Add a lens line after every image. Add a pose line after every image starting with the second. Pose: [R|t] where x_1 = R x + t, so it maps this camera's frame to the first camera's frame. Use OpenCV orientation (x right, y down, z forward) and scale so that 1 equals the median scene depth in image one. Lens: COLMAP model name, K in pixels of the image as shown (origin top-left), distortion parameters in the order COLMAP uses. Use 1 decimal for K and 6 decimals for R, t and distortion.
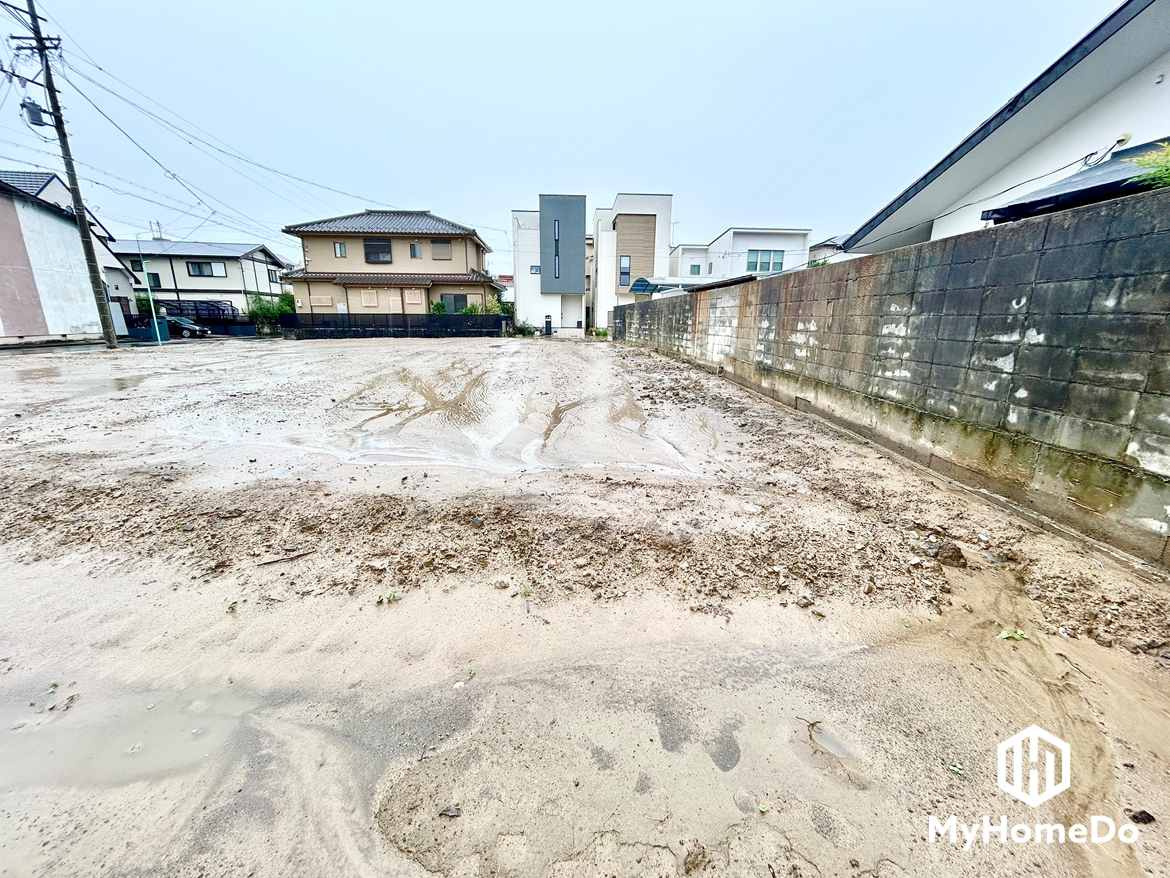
lens RADIAL K [[470.5, 0, 585.7], [0, 470.5, 441.7], [0, 0, 1]] dist [0.000404, 0.000277]
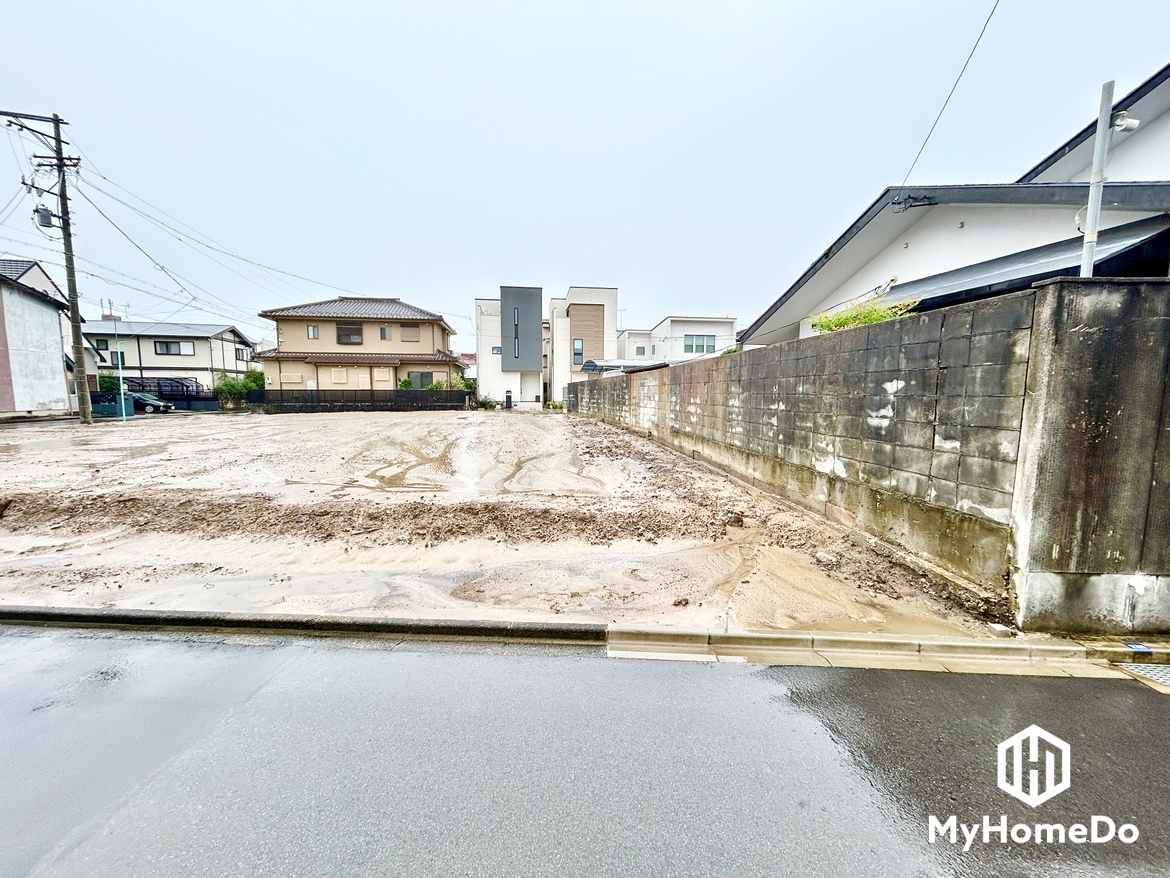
lens RADIAL K [[470.5, 0, 585.7], [0, 470.5, 441.7], [0, 0, 1]] dist [0.000404, 0.000277]
pose [[0.996191, -0.012492, 0.086302, 0.010248], [0.025415, 0.988311, -0.150316, 0.062059], [-0.083415, 0.151937, 0.984864, -0.262477]]
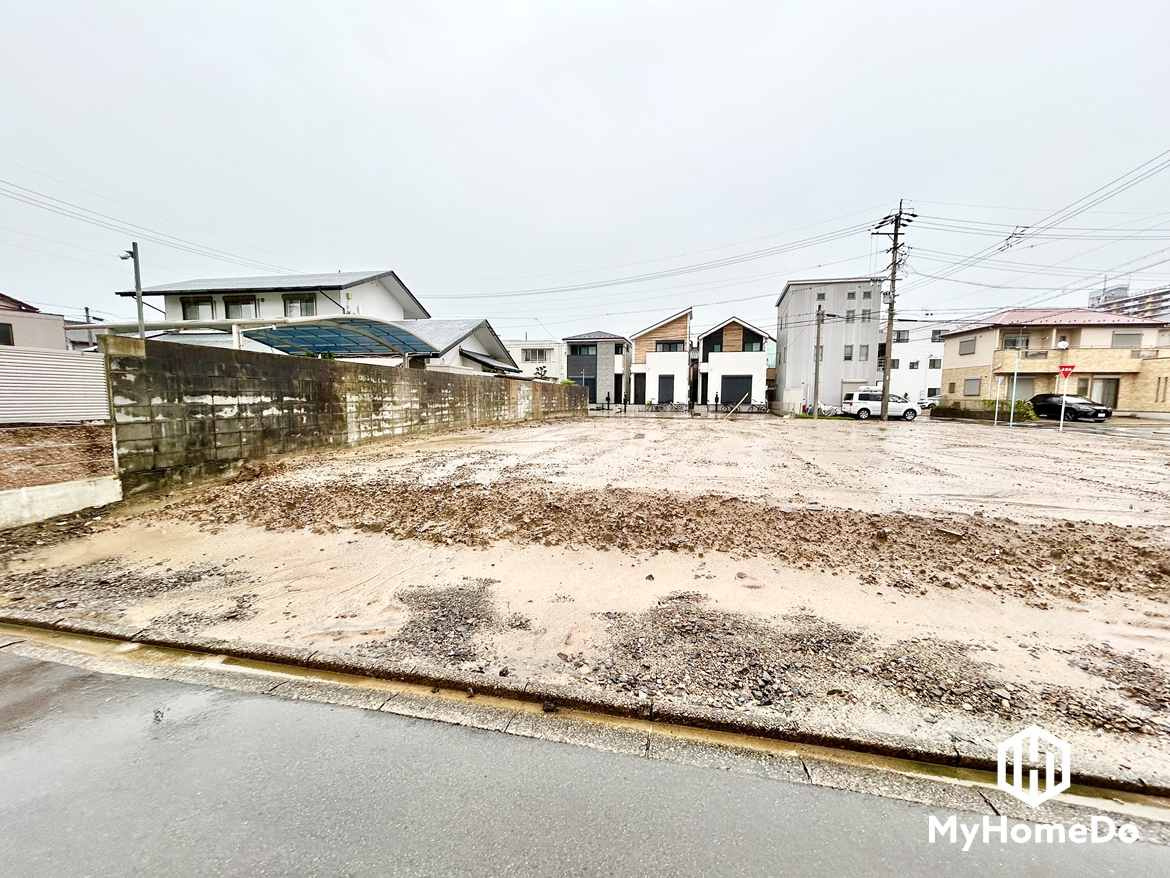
lens RADIAL K [[470.5, 0, 585.7], [0, 470.5, 441.7], [0, 0, 1]] dist [0.000404, 0.000277]
pose [[-0.963713, -0.039432, 0.264013, -0.588849], [0.053518, 0.940408, 0.335811, -0.873527], [-0.261522, 0.337754, -0.904173, 3.333736]]
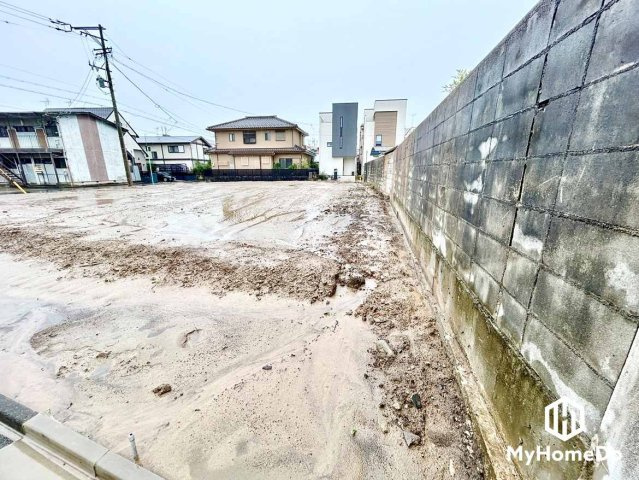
lens RADIAL K [[257.0, 0, 319.9], [0, 257.0, 241.5], [0, 0, 1]] dist [0.000404, 0.000277]
pose [[0.980753, 0.040954, -0.190911, 0.267012], [-0.038412, 0.999117, 0.016997, 0.014469], [0.191438, -0.009336, 0.981460, -0.045049]]
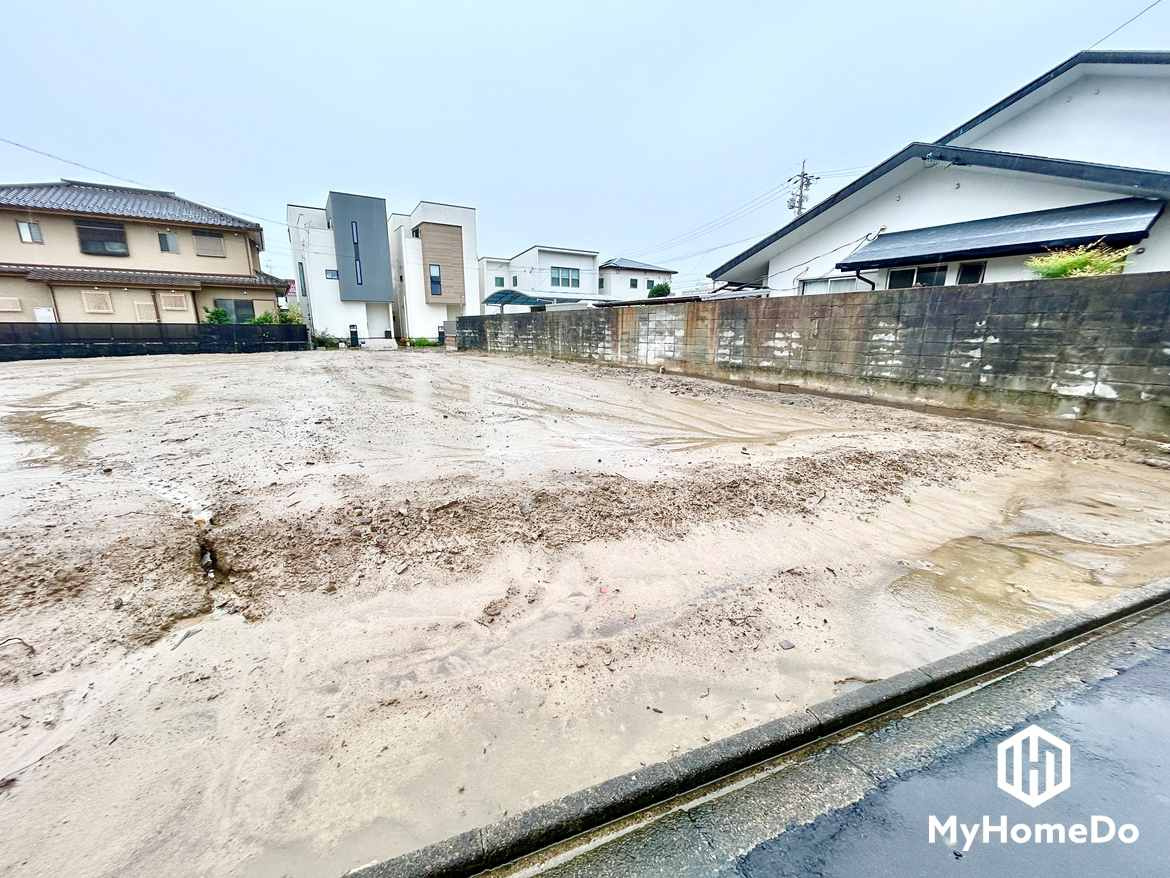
lens RADIAL K [[470.5, 0, 585.7], [0, 470.5, 441.7], [0, 0, 1]] dist [0.000404, 0.000277]
pose [[0.871308, -0.117976, 0.476344, -0.603998], [0.126413, 0.991873, 0.014428, -0.011876], [-0.474174, 0.047645, 0.879141, 0.014929]]
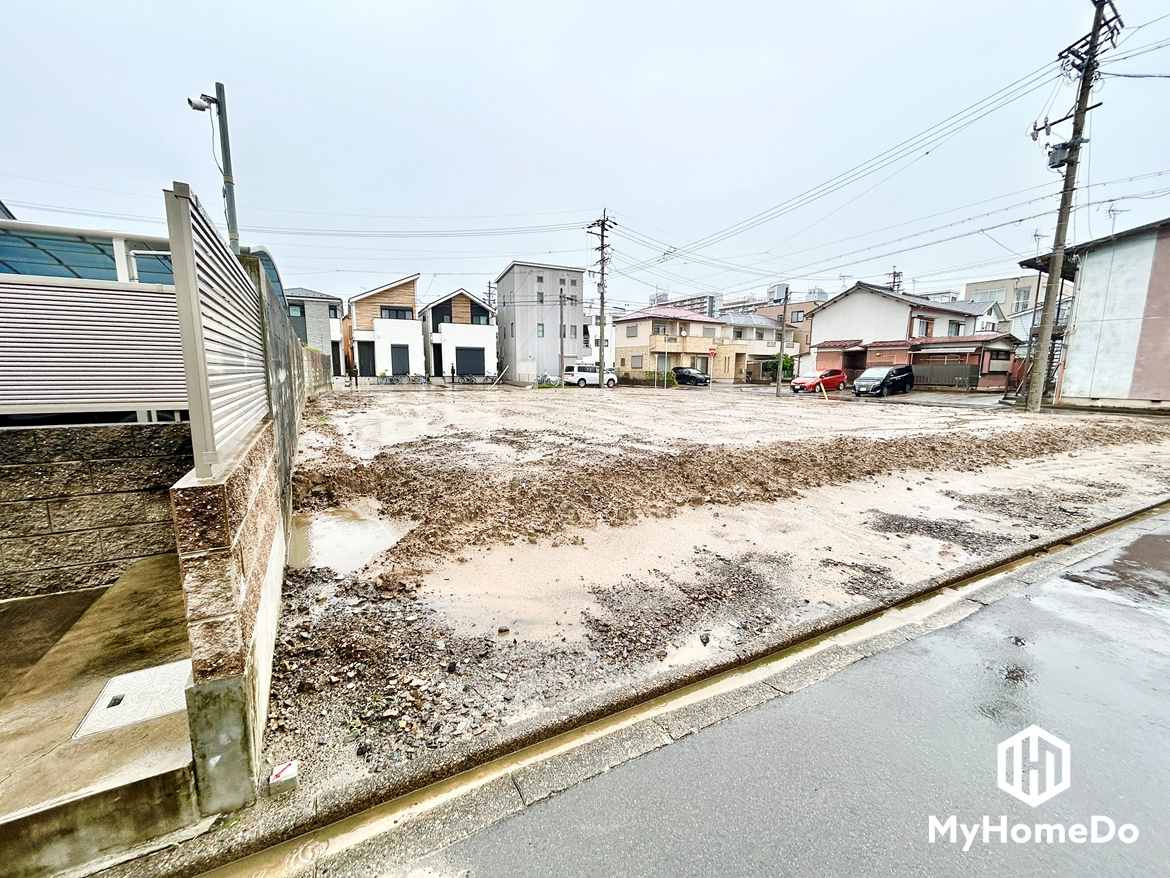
lens RADIAL K [[470.5, 0, 585.7], [0, 470.5, 441.7], [0, 0, 1]] dist [0.000404, 0.000277]
pose [[-0.911791, 0.046975, -0.407958, 0.100879], [-0.117453, 0.922103, 0.368687, -0.861306], [0.393499, 0.384081, -0.835249, 3.319166]]
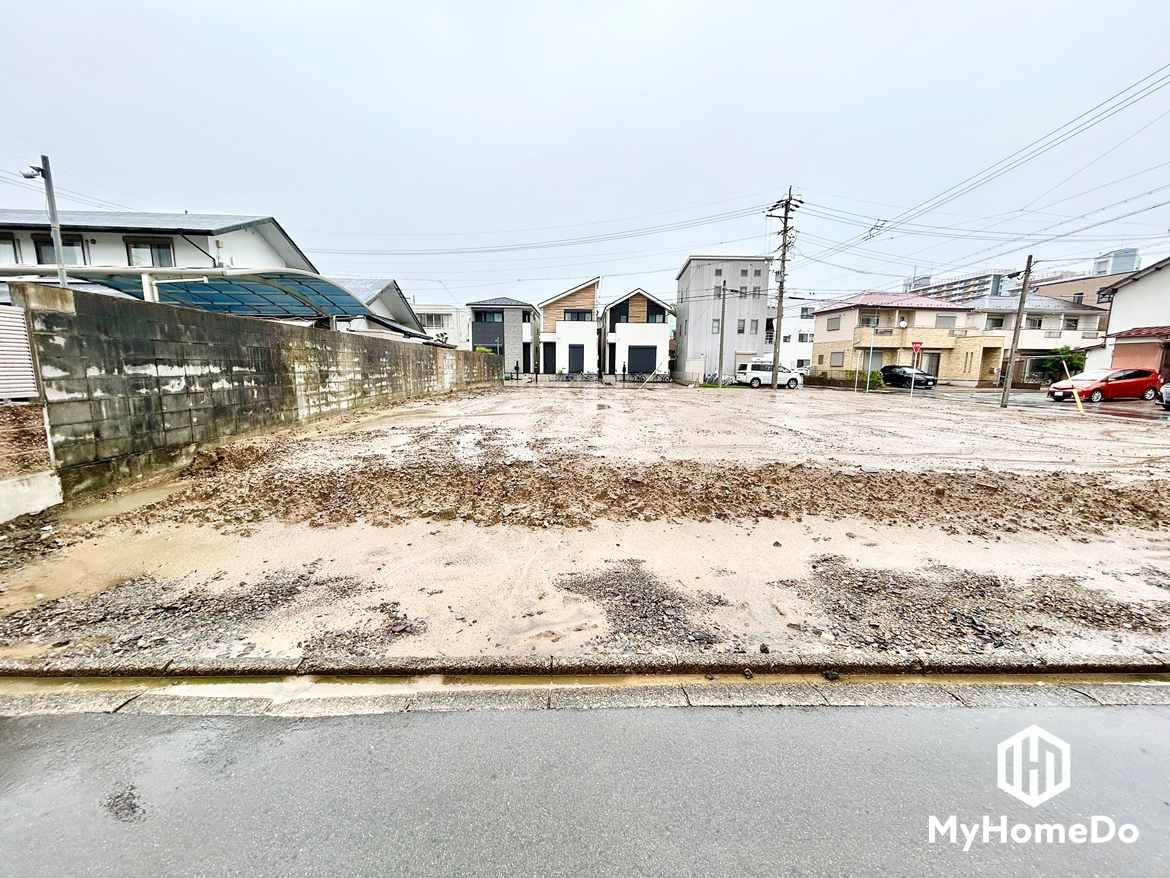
lens RADIAL K [[470.5, 0, 585.7], [0, 470.5, 441.7], [0, 0, 1]] dist [0.000404, 0.000277]
pose [[-0.999230, -0.023815, 0.031177, -0.378687], [-0.009322, 0.916054, 0.400946, -0.877524], [-0.038108, 0.400347, -0.915571, 3.350161]]
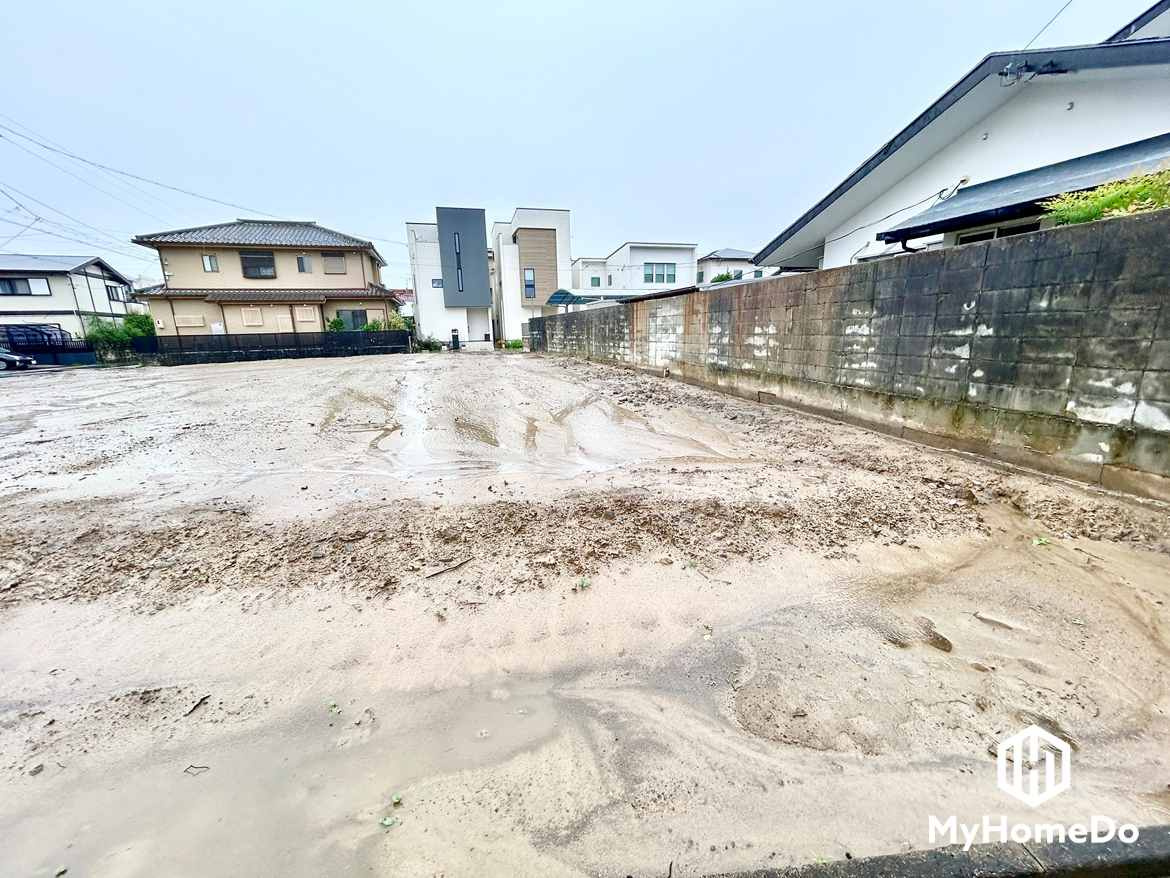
lens RADIAL K [[470.5, 0, 585.7], [0, 470.5, 441.7], [0, 0, 1]] dist [0.000404, 0.000277]
pose [[0.973807, -0.081685, 0.212195, -0.167746], [0.086570, 0.996150, -0.013816, 0.004440], [-0.210249, 0.031824, 0.977130, -0.021662]]
